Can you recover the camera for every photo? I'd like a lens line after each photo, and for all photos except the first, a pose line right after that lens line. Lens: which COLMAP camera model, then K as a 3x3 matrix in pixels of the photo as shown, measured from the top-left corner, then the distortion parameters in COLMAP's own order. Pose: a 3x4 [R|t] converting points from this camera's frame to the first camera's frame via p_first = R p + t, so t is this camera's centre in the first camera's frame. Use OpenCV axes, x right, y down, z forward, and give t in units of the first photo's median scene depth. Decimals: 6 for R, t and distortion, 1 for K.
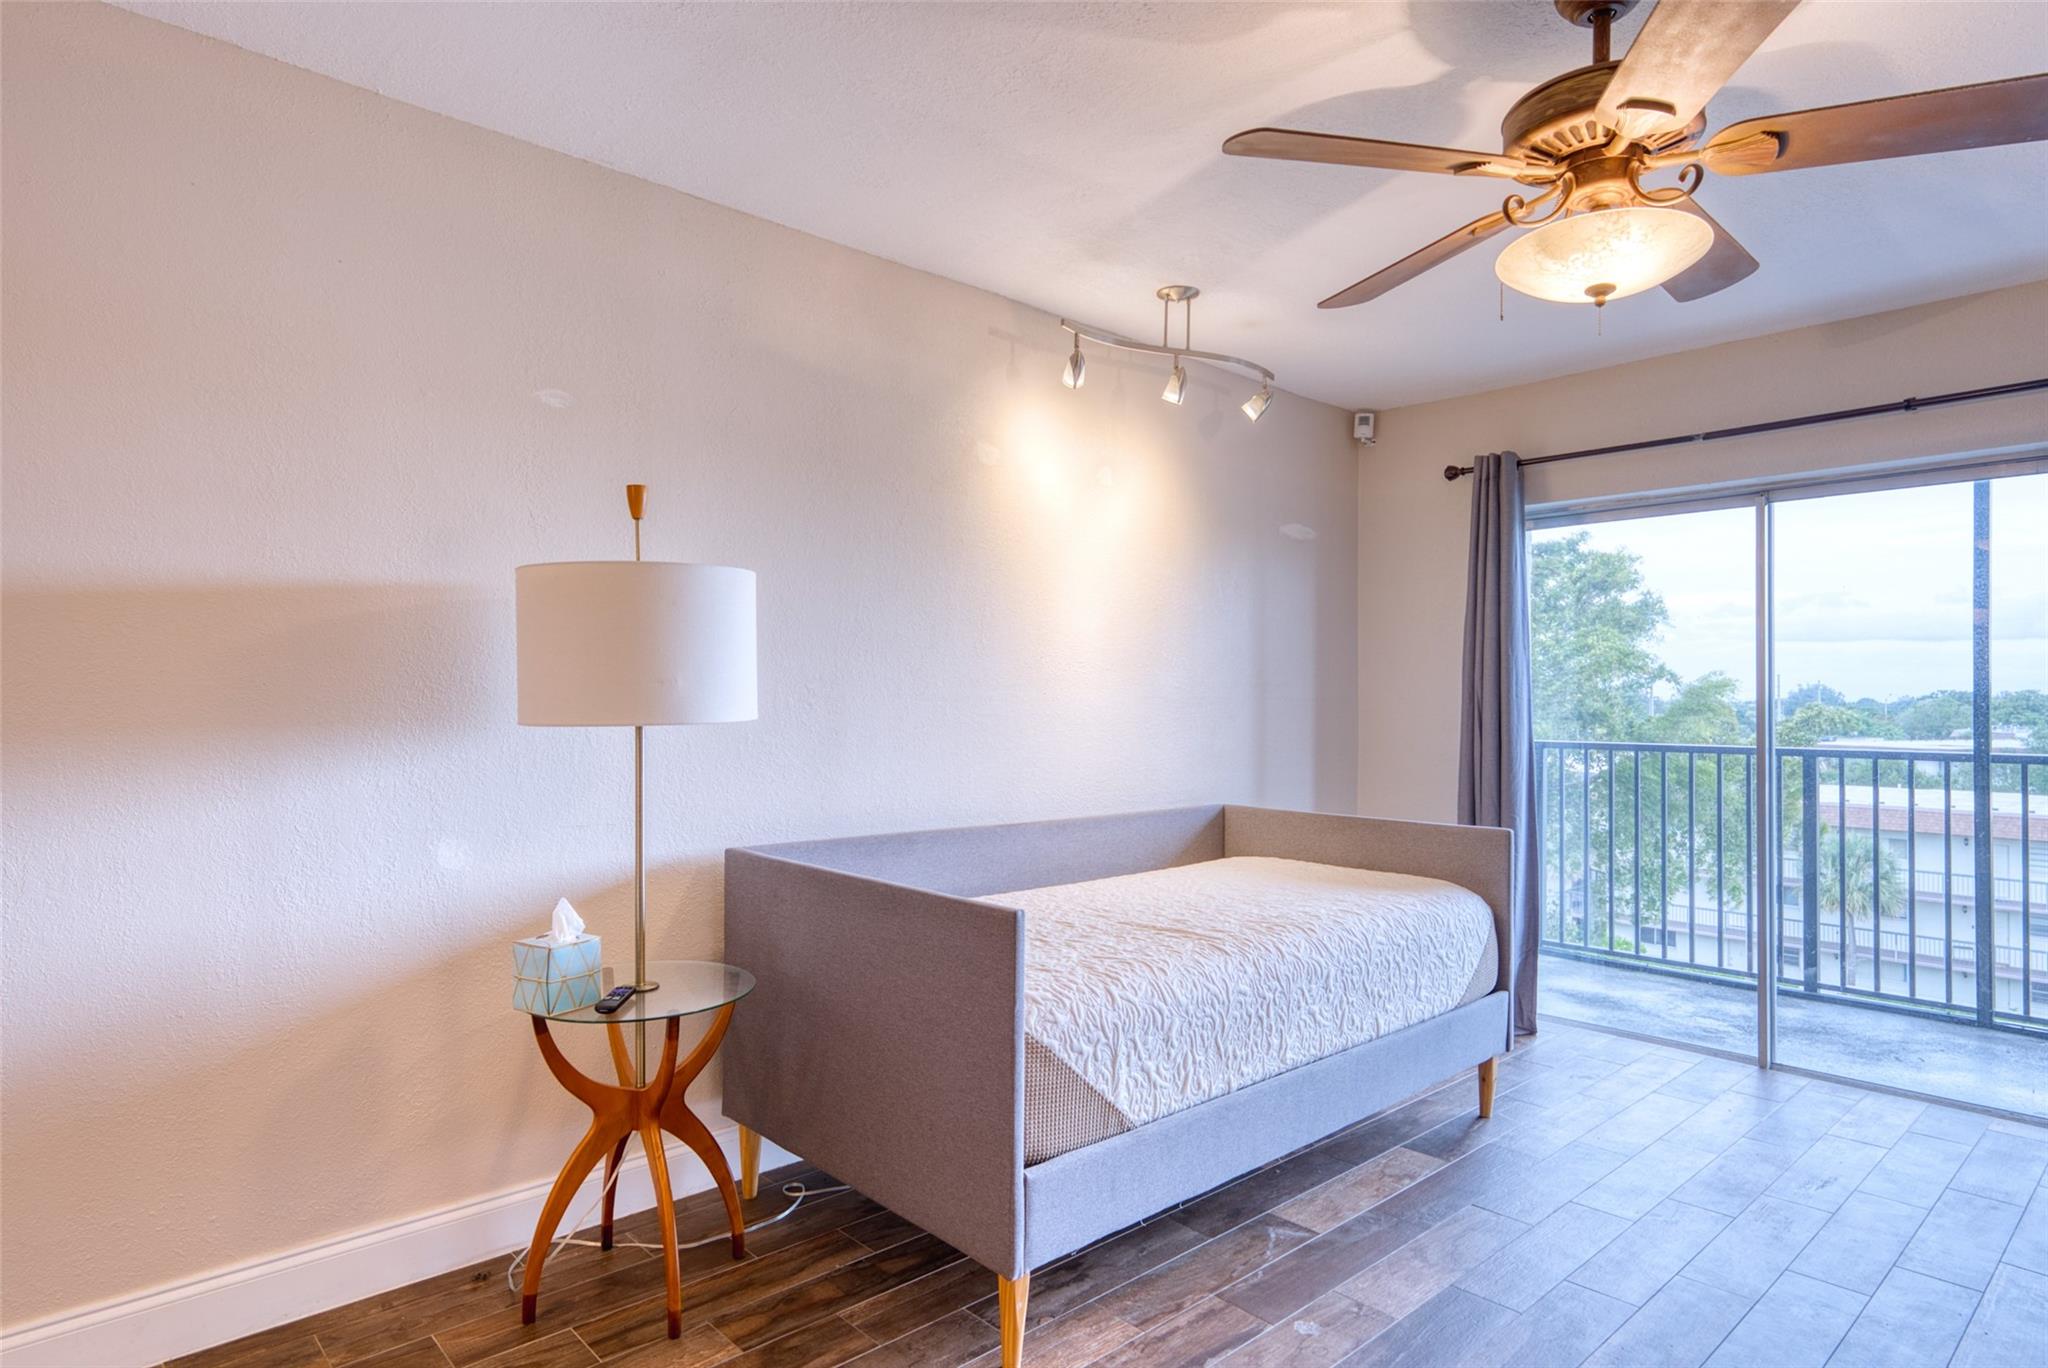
lens RADIAL K [[1141.6, 0, 1025.9], [0, 1141.6, 685.2], [0, 0, 1]] dist [0.004691, 0.000492]
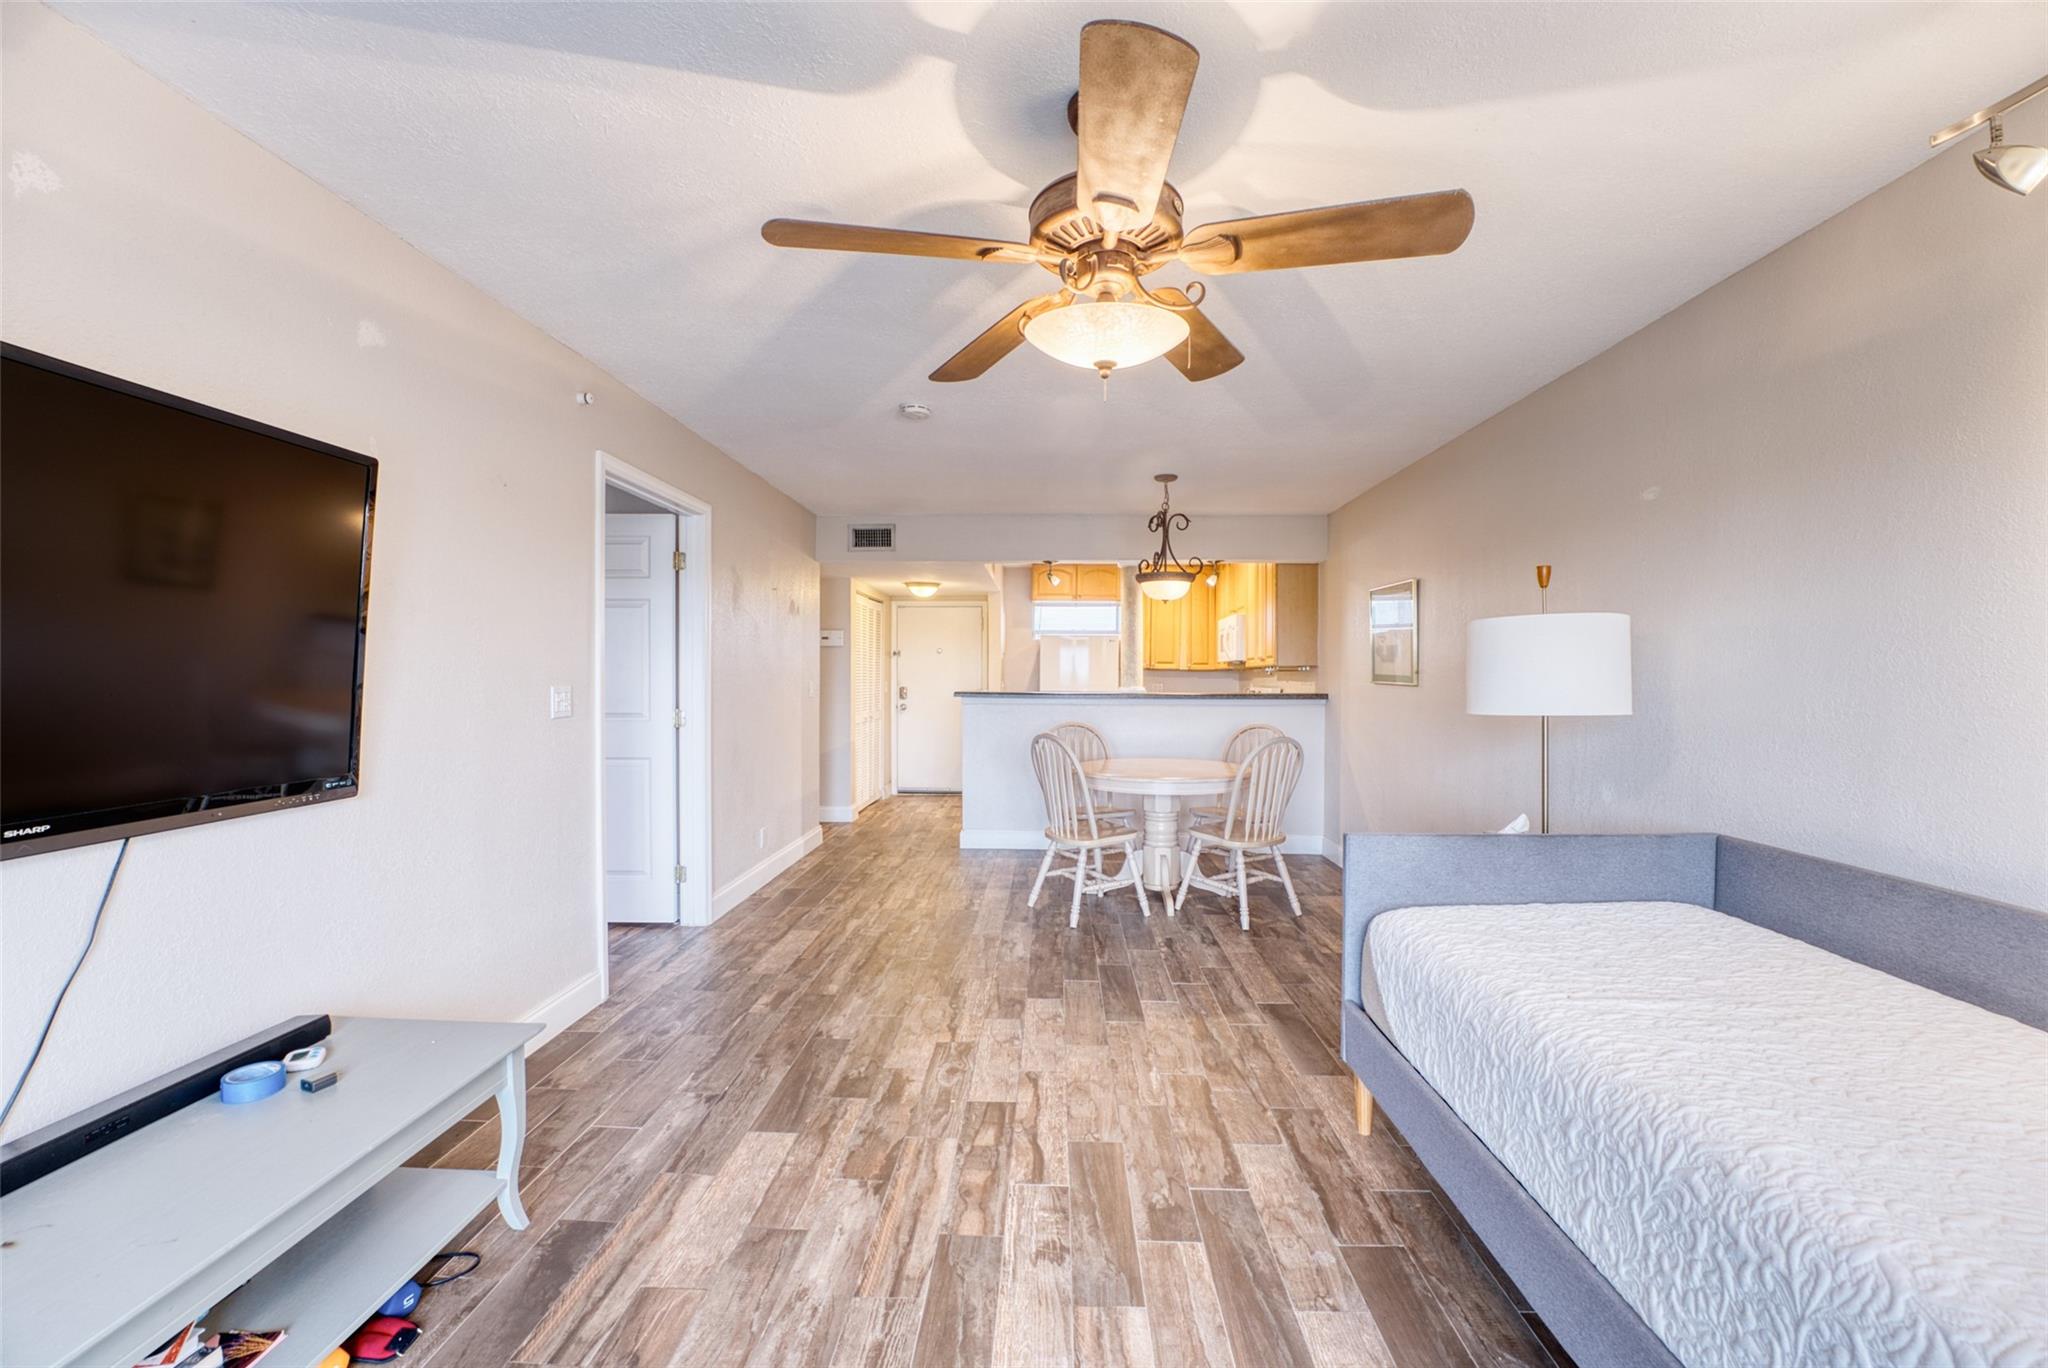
lens RADIAL K [[832.2, 0, 1023.5], [0, 832.2, 685.0], [0, 0, 1]] dist [-0.030281, 0.003556]
pose [[-0.706231, -0.000753, -0.707981, 0.690684], [-0.000669, 1.000000, -0.000396, -0.005675], [0.707981, 0.000194, -0.706231, 0.912139]]
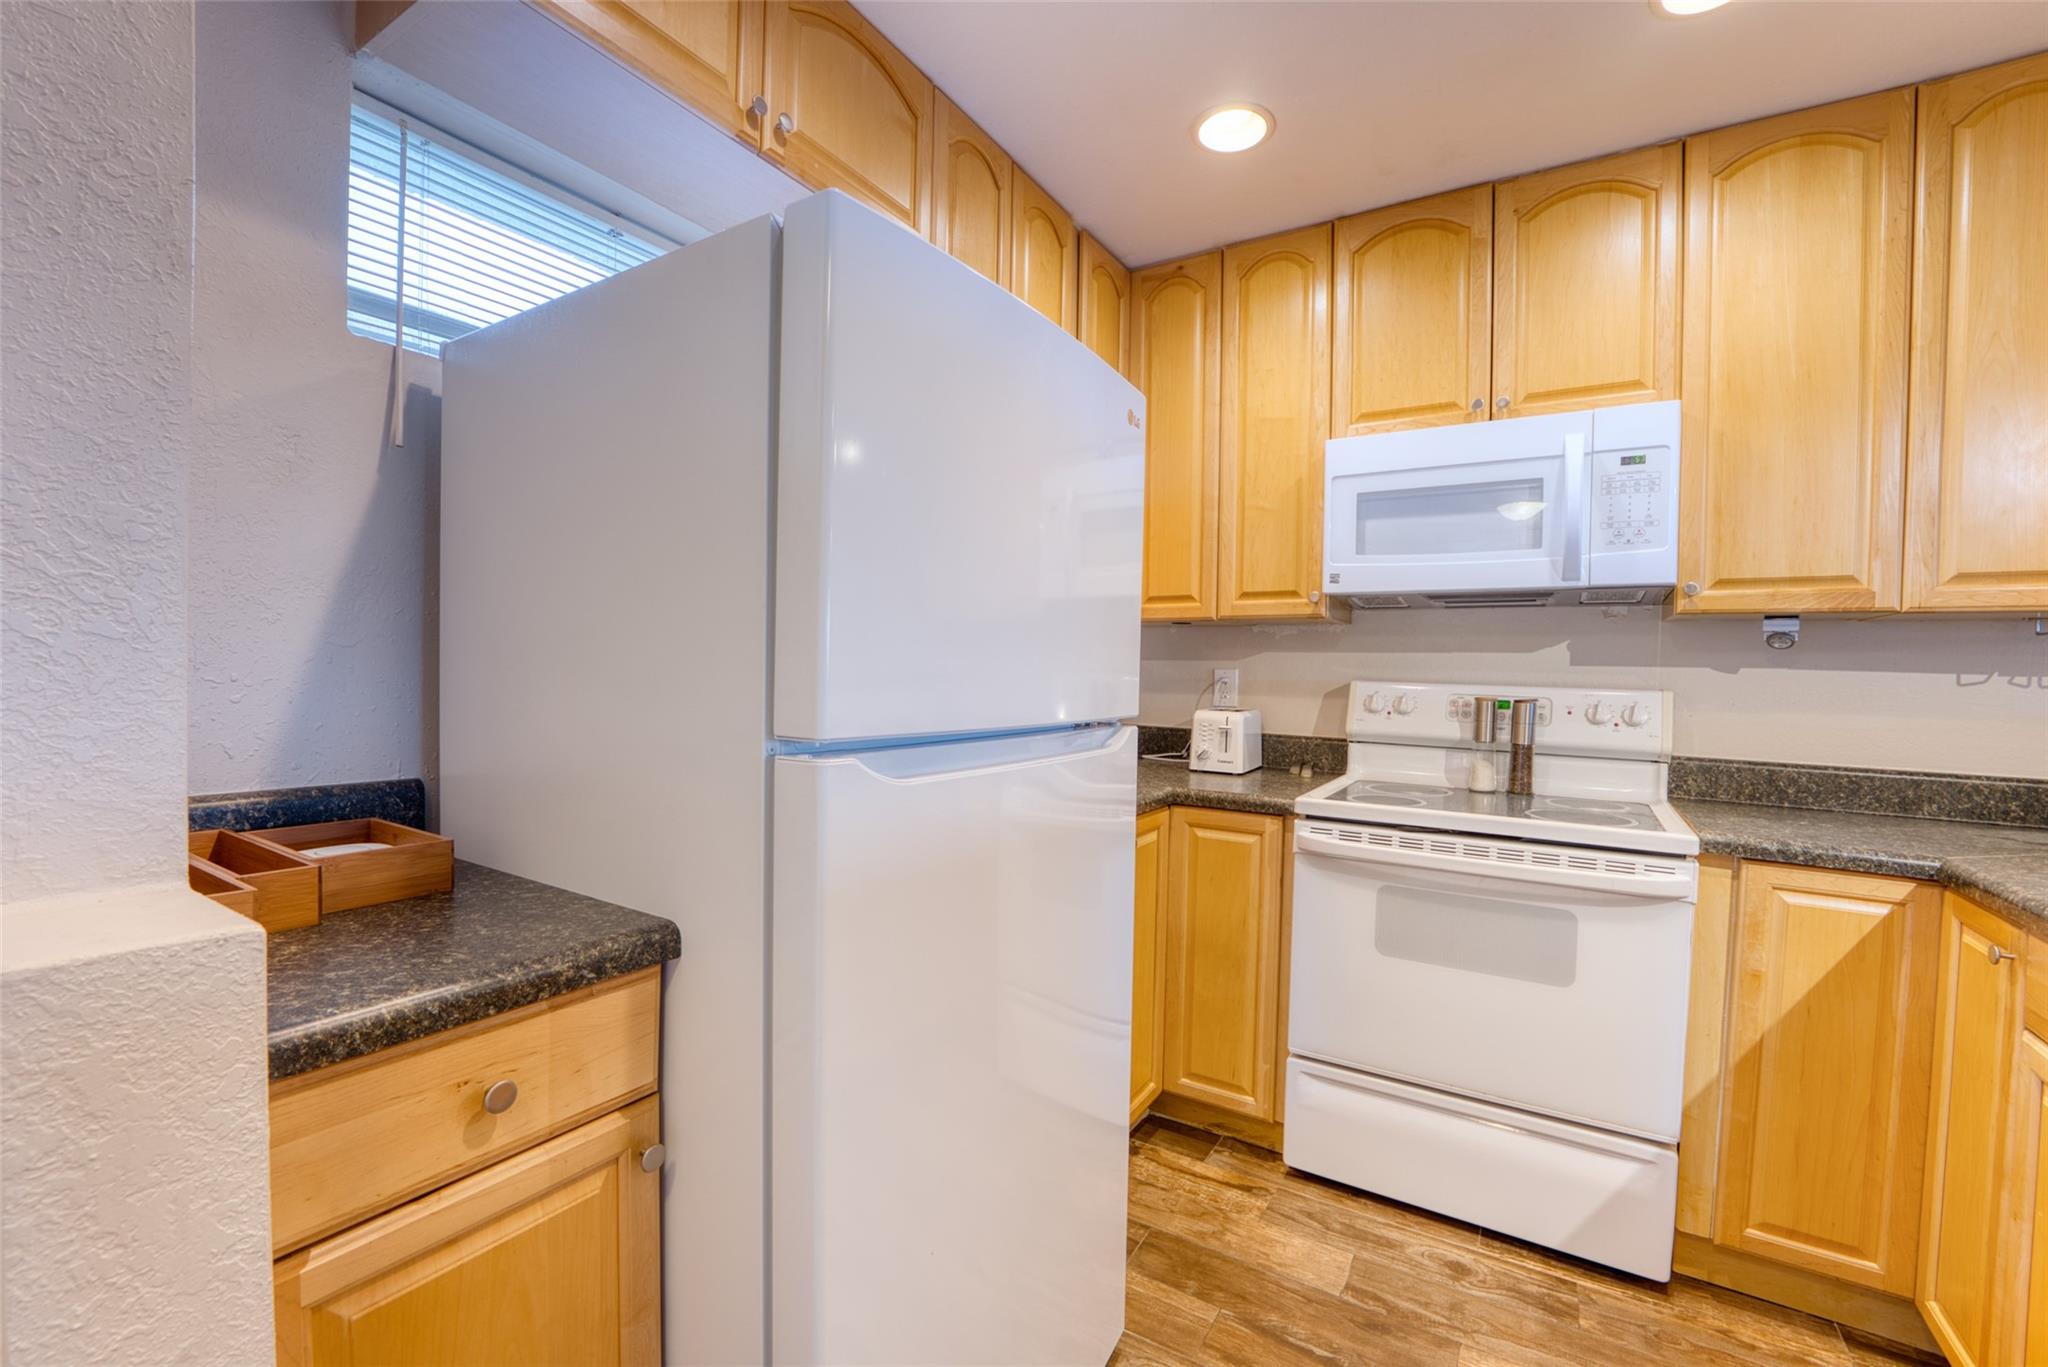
lens RADIAL K [[865.4, 0, 1021.8], [0, 865.4, 686.8], [0, 0, 1]] dist [-0.028623, 0.003929]
pose [[0.267558, 0.026839, -0.963168, -0.806581], [-0.010984, 0.999632, 0.024804, -0.013346], [0.963479, 0.003943, 0.267755, -0.791109]]
